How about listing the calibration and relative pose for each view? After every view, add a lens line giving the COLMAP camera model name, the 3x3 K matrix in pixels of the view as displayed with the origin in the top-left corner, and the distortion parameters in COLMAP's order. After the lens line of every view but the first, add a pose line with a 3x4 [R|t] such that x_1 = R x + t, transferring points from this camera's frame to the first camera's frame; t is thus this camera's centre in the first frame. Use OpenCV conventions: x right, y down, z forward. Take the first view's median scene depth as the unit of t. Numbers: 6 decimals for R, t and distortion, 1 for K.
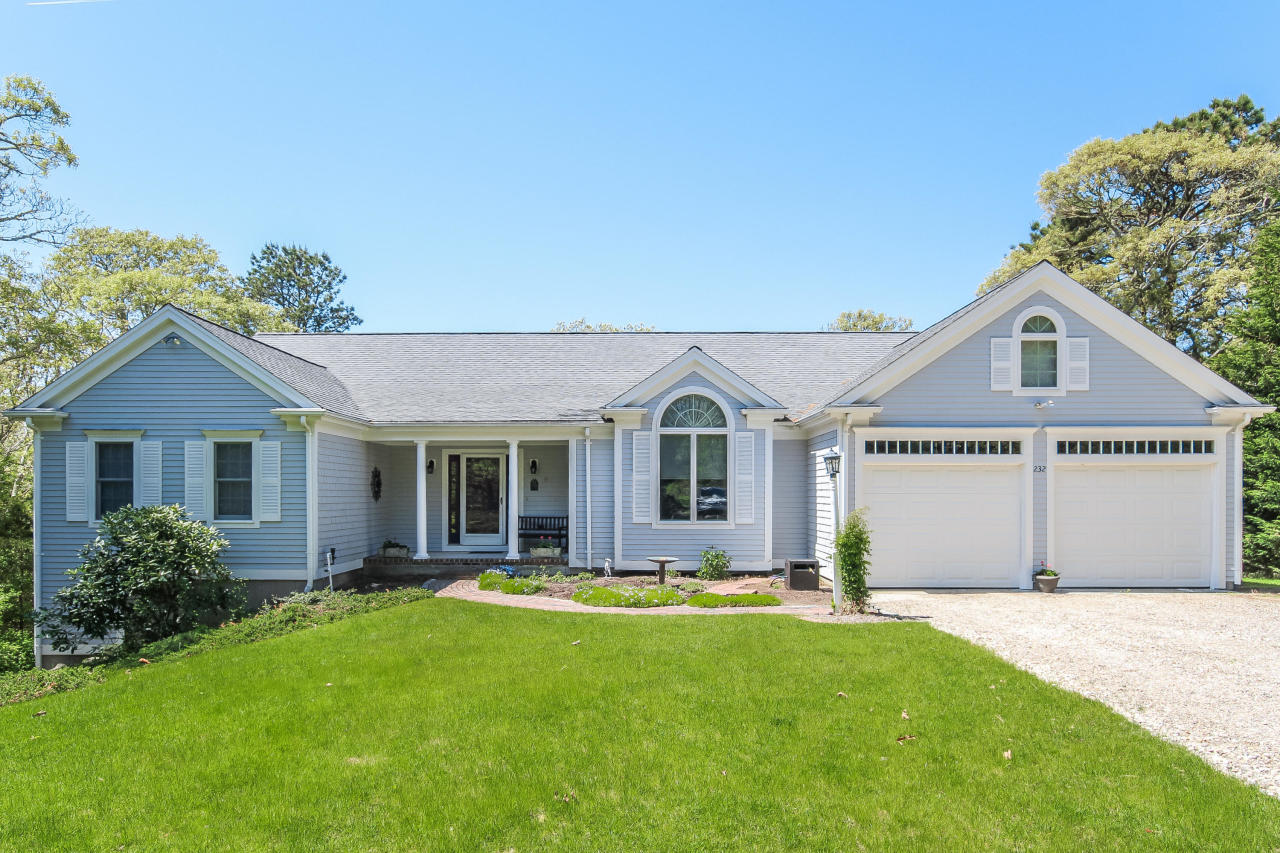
lens RADIAL K [[779.6, 0, 640.5], [0, 779.6, 498.3], [0, 0, 1]] dist [0.004482, 0.001963]
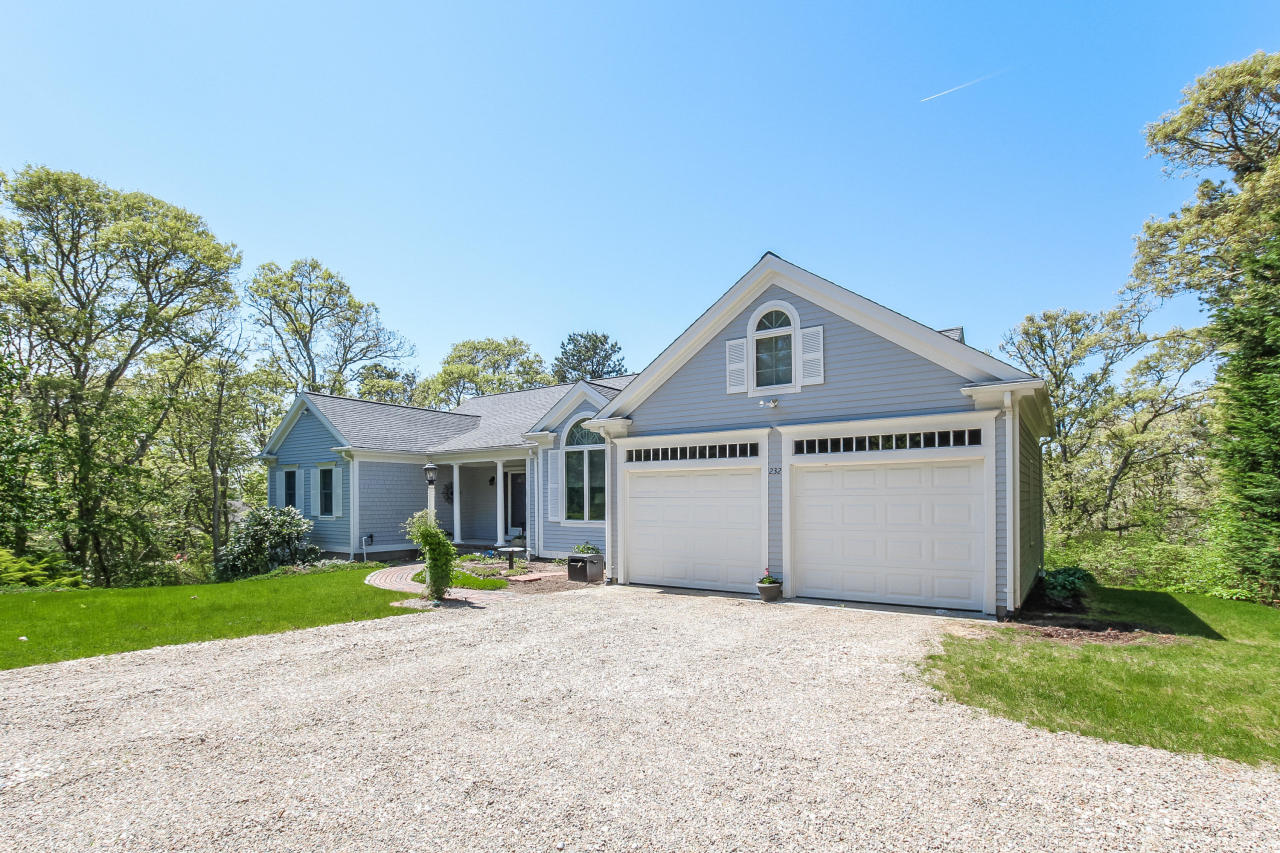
lens RADIAL K [[603.3, 0, 654.7], [0, 603.3, 503.8], [0, 0, 1]] dist [-0.001636, -0.000048]
pose [[0.841949, -0.000933, -0.539557, 0.767304], [0.001998, 0.999997, 0.001389, 0.001217], [0.539554, -0.002248, 0.841948, 0.292170]]
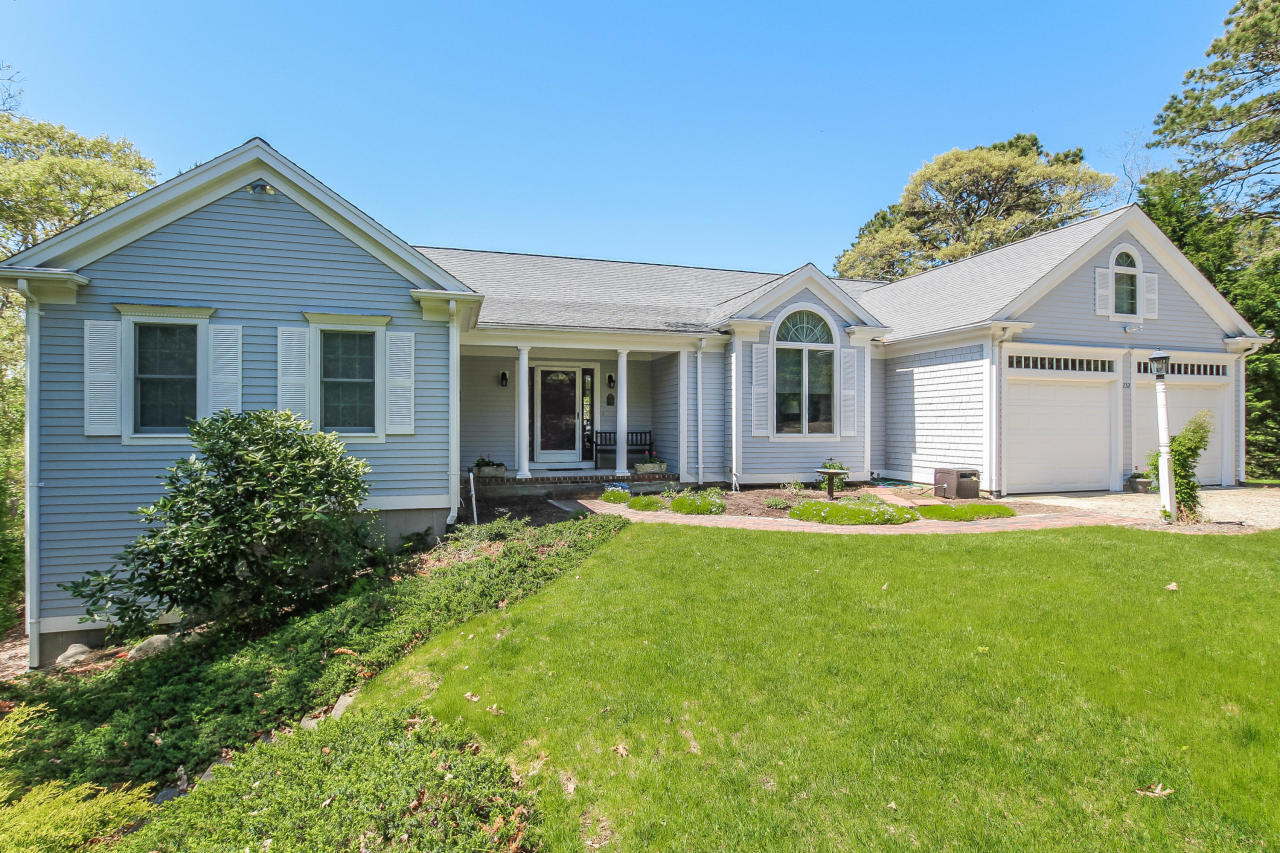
lens RADIAL K [[586.4, 0, 633.5], [0, 586.4, 423.0], [0, 0, 1]] dist [-0.003889, -0.000298]
pose [[0.959549, 0.000867, 0.281542, -0.415696], [0.001014, 0.999978, -0.006534, 0.022076], [-0.281542, 0.006555, 0.959527, 0.371500]]
